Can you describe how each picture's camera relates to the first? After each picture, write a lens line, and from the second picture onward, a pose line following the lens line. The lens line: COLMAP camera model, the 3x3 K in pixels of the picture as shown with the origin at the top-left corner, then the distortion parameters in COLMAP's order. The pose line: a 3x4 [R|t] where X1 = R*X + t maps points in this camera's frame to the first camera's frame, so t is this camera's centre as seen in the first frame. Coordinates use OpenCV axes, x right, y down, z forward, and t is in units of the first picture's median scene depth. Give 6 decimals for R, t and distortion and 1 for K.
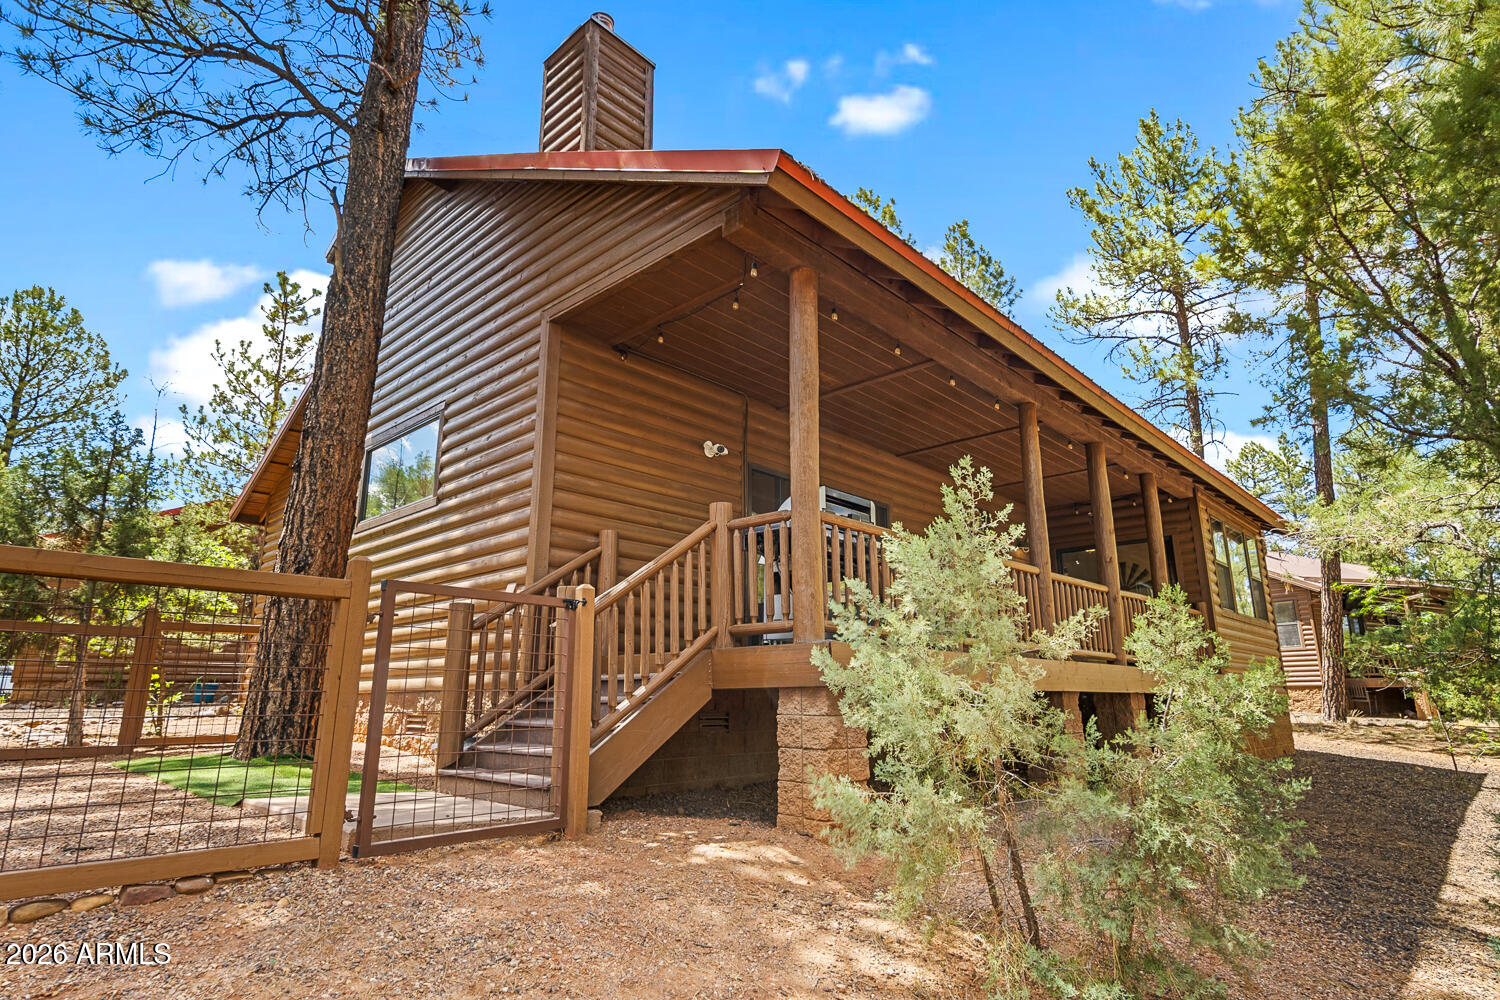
lens RADIAL K [[811.3, 0, 749.8], [0, 811.3, 501.7], [0, 0, 1]] dist [-0.000976, 0.000020]
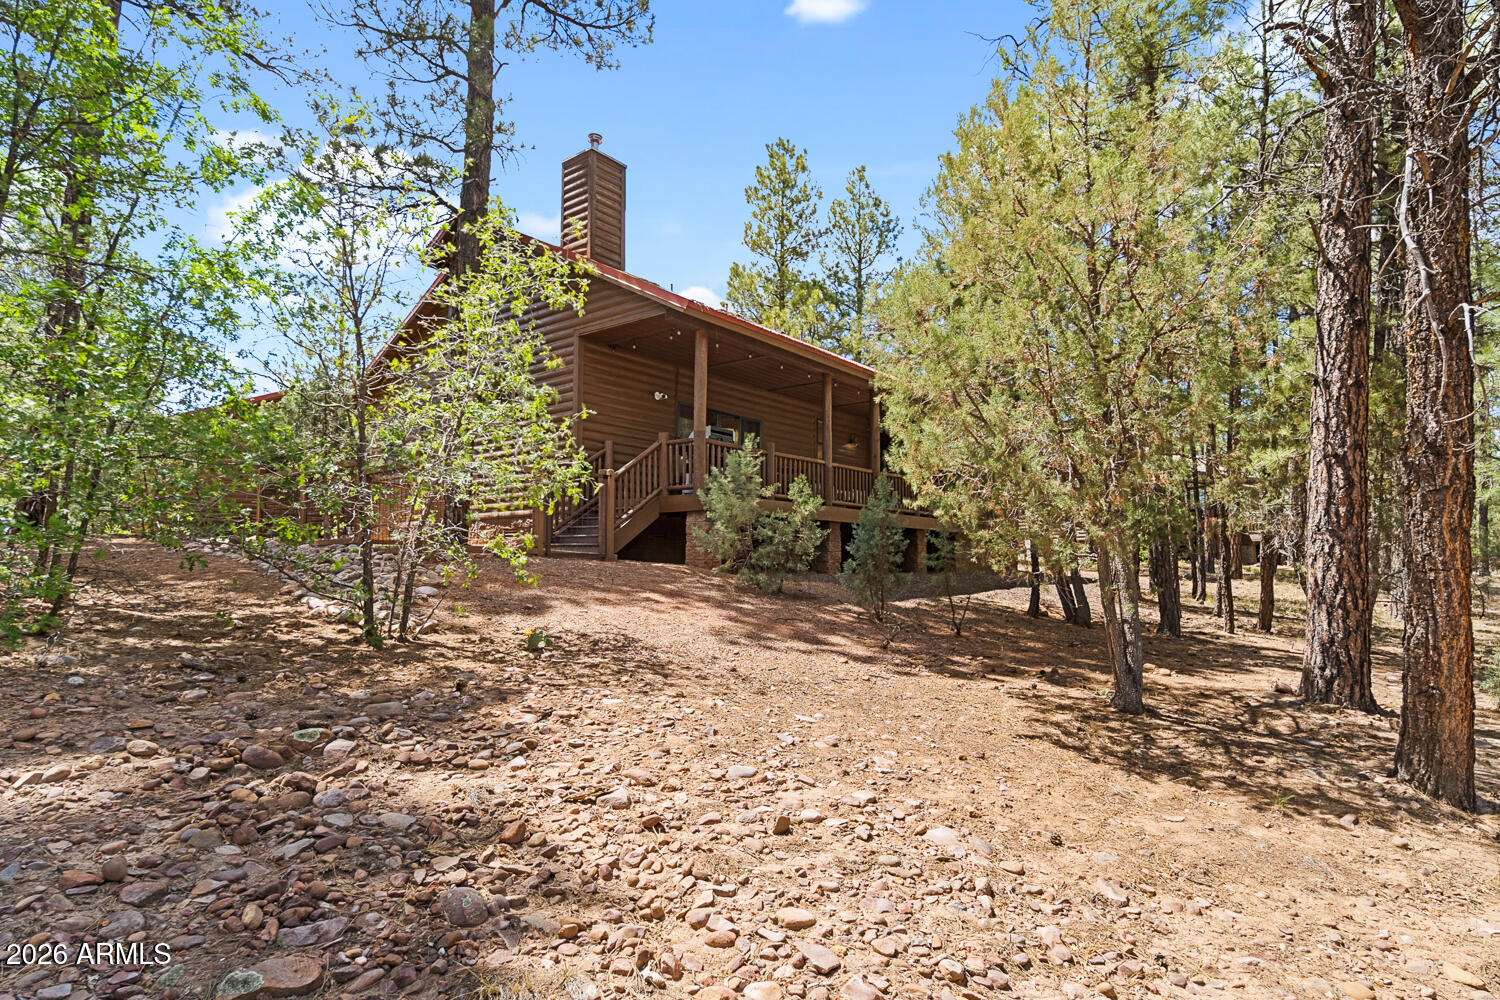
lens RADIAL K [[811.3, 0, 750.1], [0, 811.3, 503.0], [0, 0, 1]] dist [-0.000976, 0.000020]
pose [[0.997572, 0.010925, 0.068779, 0.050589], [-0.022484, 0.985257, 0.169598, -0.188876], [-0.065912, -0.170733, 0.983110, -1.238089]]
